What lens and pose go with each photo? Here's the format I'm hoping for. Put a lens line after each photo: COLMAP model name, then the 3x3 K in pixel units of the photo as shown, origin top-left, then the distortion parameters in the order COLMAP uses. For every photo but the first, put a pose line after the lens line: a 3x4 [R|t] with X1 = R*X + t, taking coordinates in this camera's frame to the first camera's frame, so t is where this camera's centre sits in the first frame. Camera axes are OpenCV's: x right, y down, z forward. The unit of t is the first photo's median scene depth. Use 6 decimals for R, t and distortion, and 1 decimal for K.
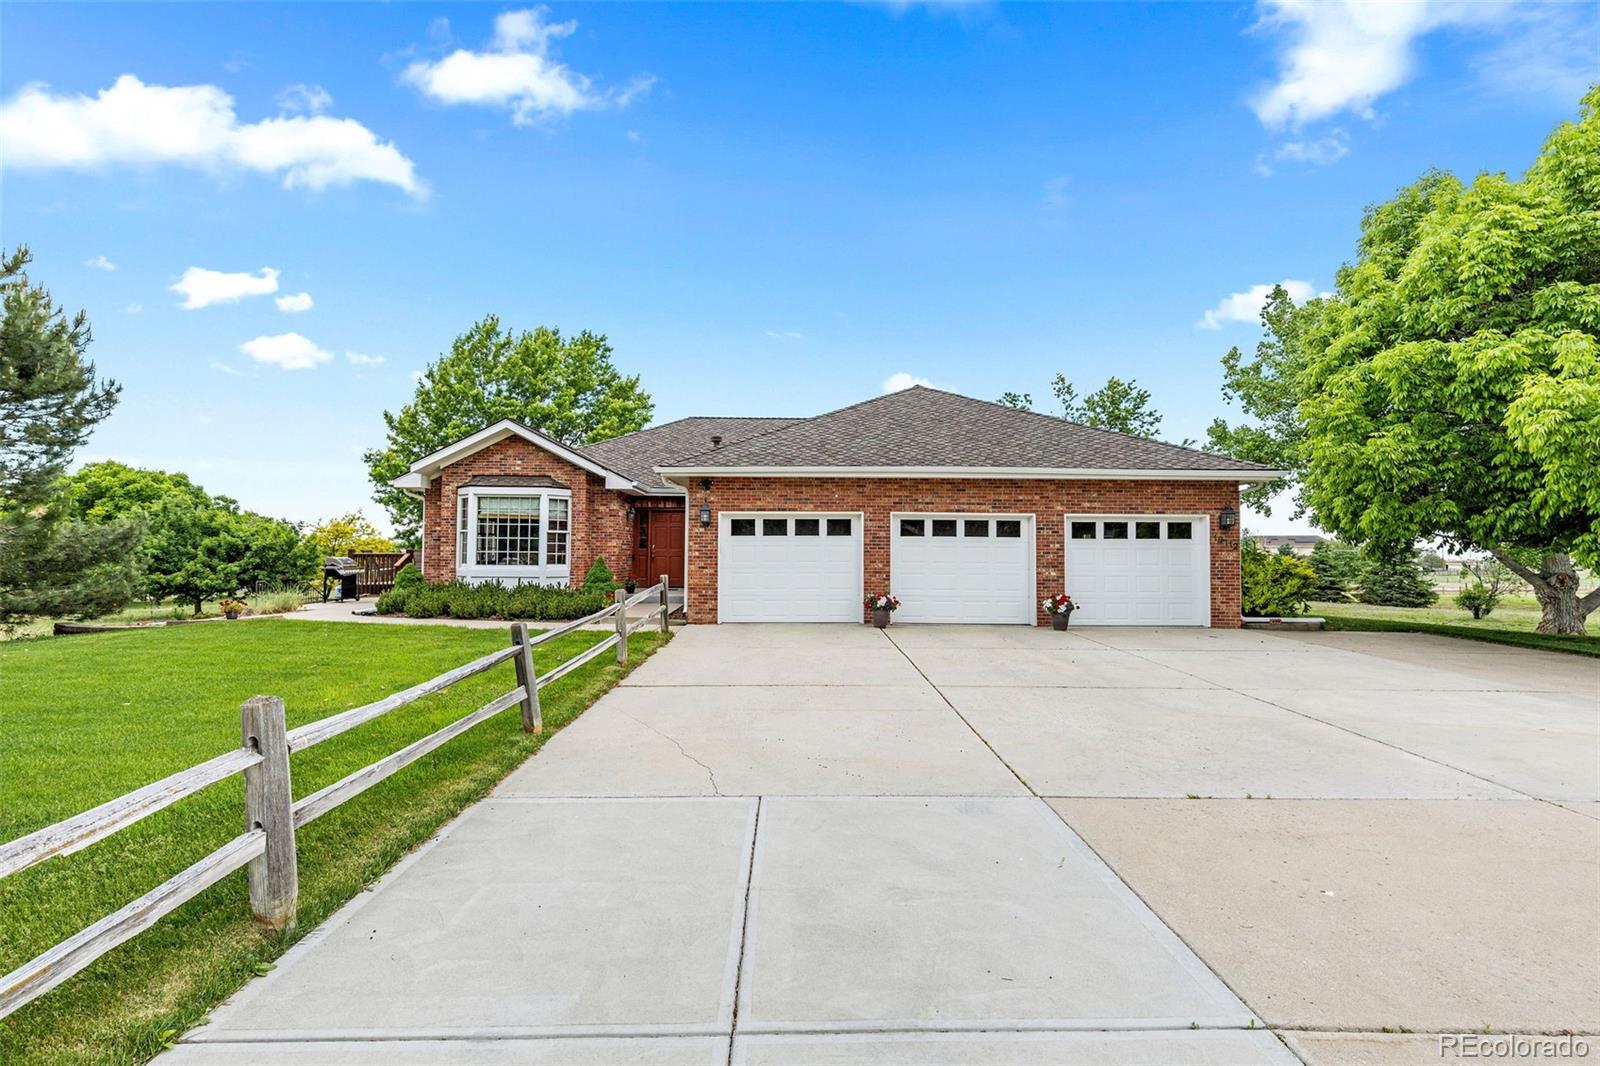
lens RADIAL K [[722.4, 0, 806.9], [0, 722.4, 527.3], [0, 0, 1]] dist [0.002274, 0.000115]
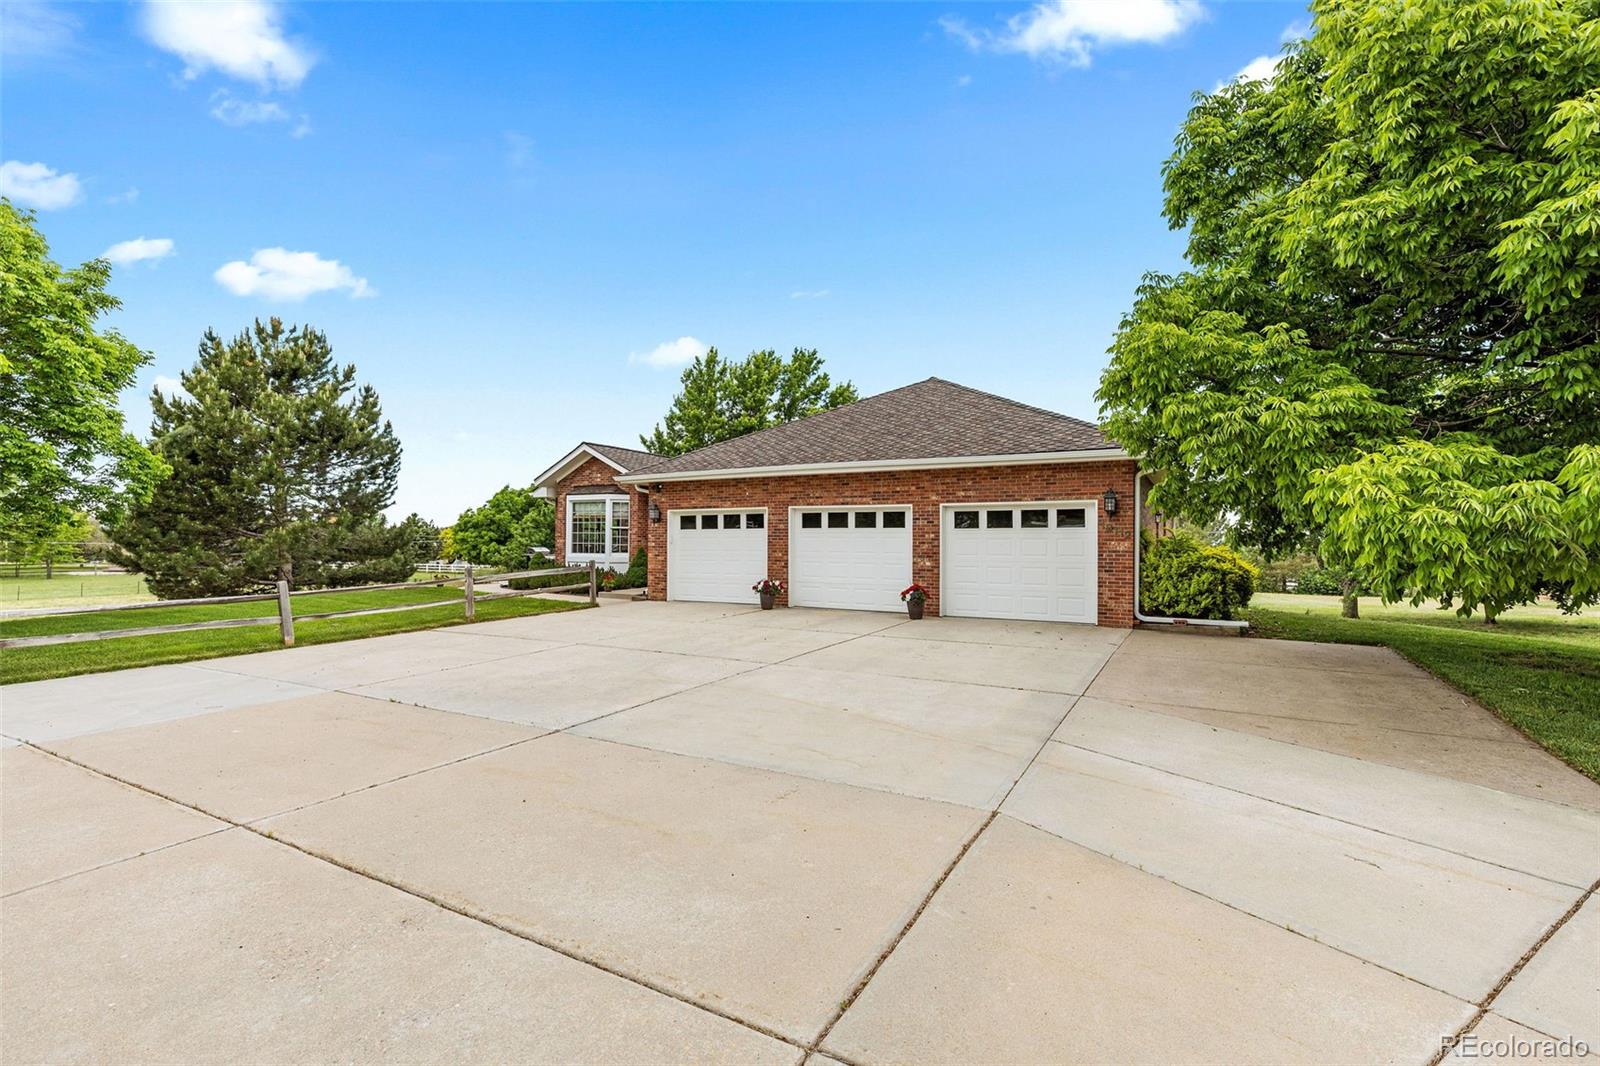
lens RADIAL K [[729.8, 0, 801.2], [0, 729.8, 518.8], [0, 0, 1]] dist [0.002627, -0.000062]
pose [[0.867552, -0.018759, -0.496992, 0.683777], [0.017565, 0.999821, -0.007078, 0.006061], [0.497036, -0.002589, 0.867726, 0.033329]]
